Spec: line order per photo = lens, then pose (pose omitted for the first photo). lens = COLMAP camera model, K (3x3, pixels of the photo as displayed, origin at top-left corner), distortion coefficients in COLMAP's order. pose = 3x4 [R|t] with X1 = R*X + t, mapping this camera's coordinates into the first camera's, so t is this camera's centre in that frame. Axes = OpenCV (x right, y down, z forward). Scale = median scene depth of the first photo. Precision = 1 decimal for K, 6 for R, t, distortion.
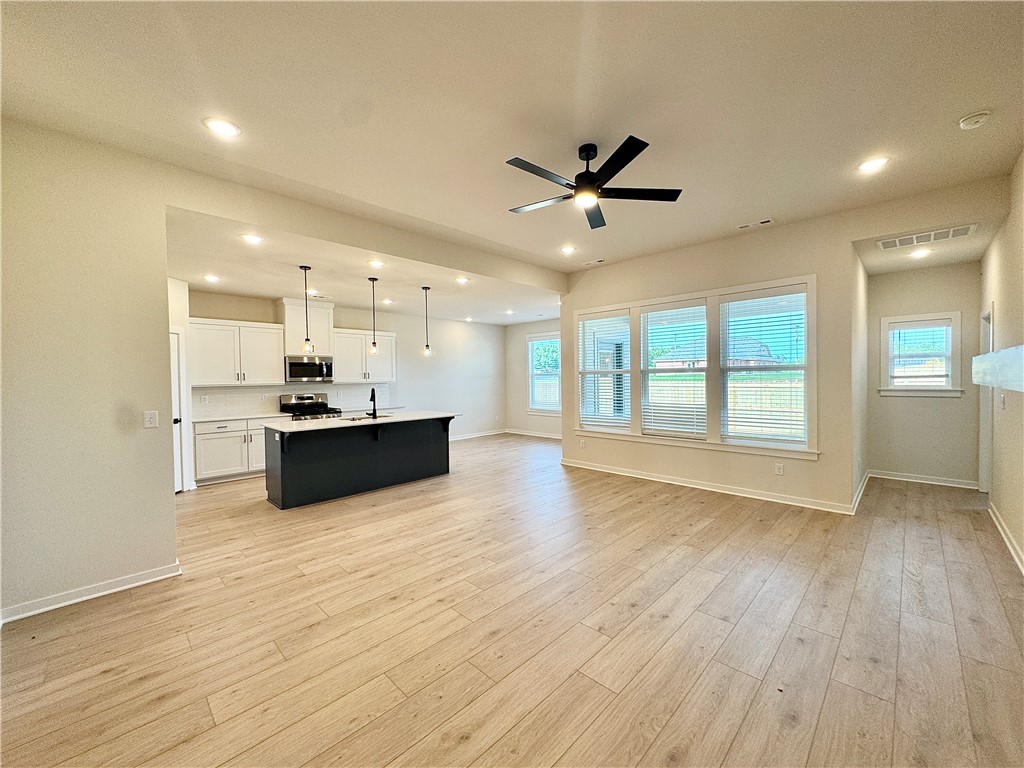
lens RADIAL K [[407.6, 0, 510.9], [0, 407.6, 385.4], [0, 0, 1]] dist [-0.002446, -0.000171]
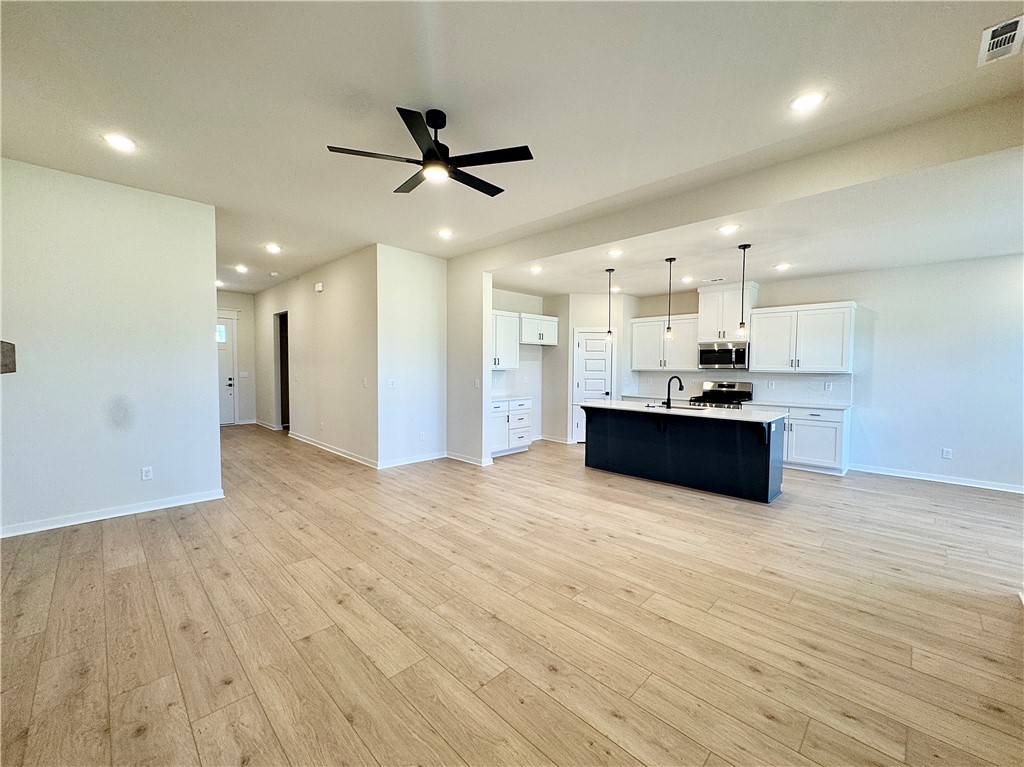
lens RADIAL K [[413.7, 0, 512.0], [0, 413.7, 383.5], [0, 0, 1]] dist [0.000026, -0.000147]
pose [[-0.000262, 0.055124, -0.998479, 0.713750], [-0.028278, 0.998080, 0.055110, -0.021247], [0.999600, 0.028249, 0.001298, 0.732743]]
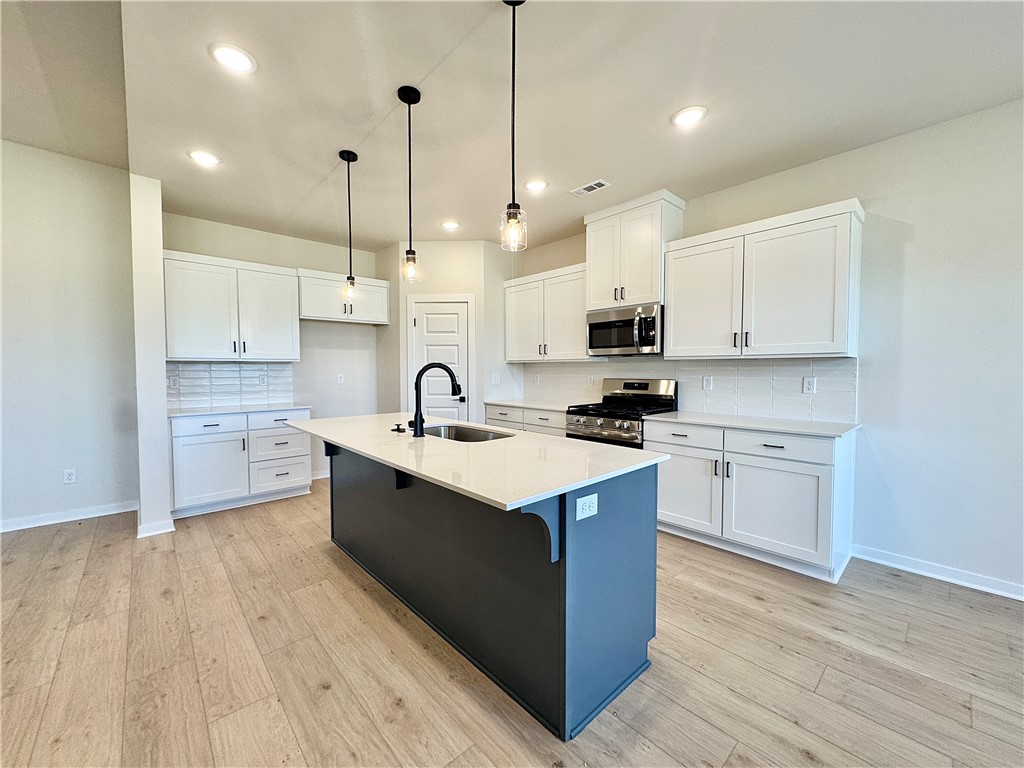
lens RADIAL K [[407.6, 0, 510.9], [0, 407.6, 385.4], [0, 0, 1]] dist [-0.002446, -0.000171]
pose [[-0.054549, 0.053397, -0.997082, 0.086475], [-0.019549, 0.998321, 0.054533, 0.005580], [0.998320, 0.022466, -0.053414, 1.286957]]
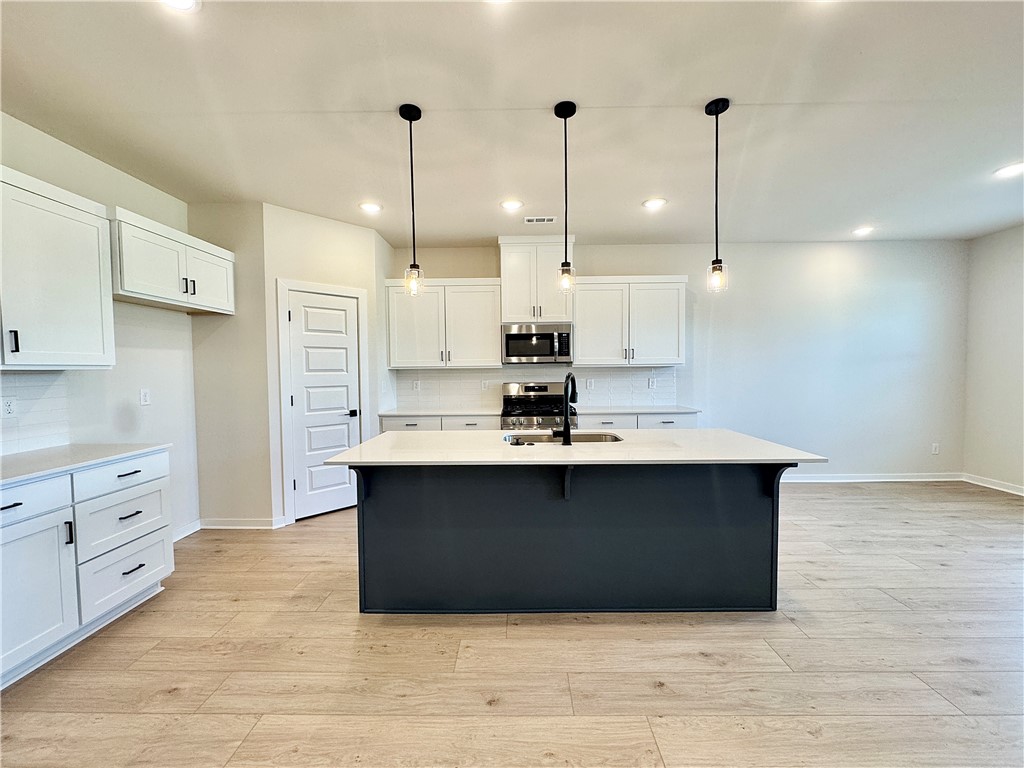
lens RADIAL K [[407.6, 0, 510.9], [0, 407.6, 385.4], [0, 0, 1]] dist [-0.002446, -0.000171]
pose [[0.690705, 0.033473, -0.722362, -0.078525], [-0.014020, 0.999360, 0.032903, 0.007461], [0.723001, -0.012599, 0.690732, 0.764885]]
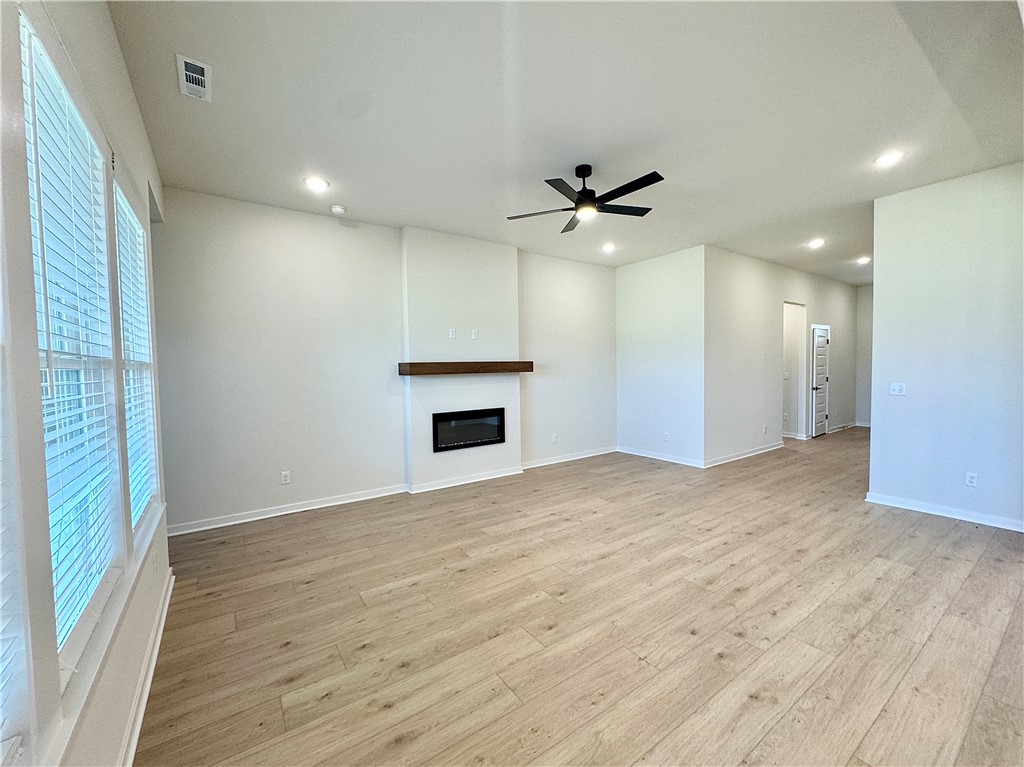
lens RADIAL K [[416.4, 0, 512.0], [0, 416.4, 383.5], [0, 0, 1]] dist [-0.001057, -0.000003]
pose [[-0.983221, 0.022942, 0.180970, 0.116253], [0.033948, 0.997742, 0.057955, -0.031185], [-0.179231, 0.063126, -0.981780, 1.374555]]
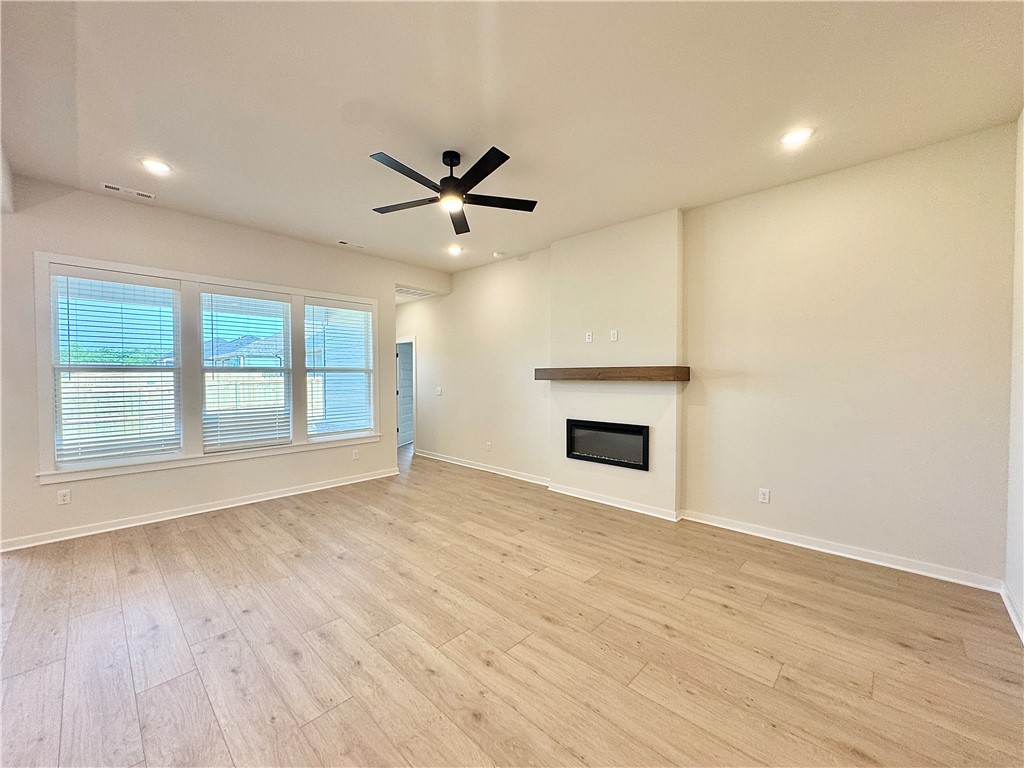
lens RADIAL K [[406.6, 0, 512.0], [0, 406.6, 384.0], [0, 0, 1]] dist [-0.000753, 0.000086]
pose [[-0.019852, -0.008741, 0.999765, -0.529530], [0.022473, 0.999705, 0.009187, -0.002754], [-0.999550, 0.022650, -0.019650, 0.541490]]
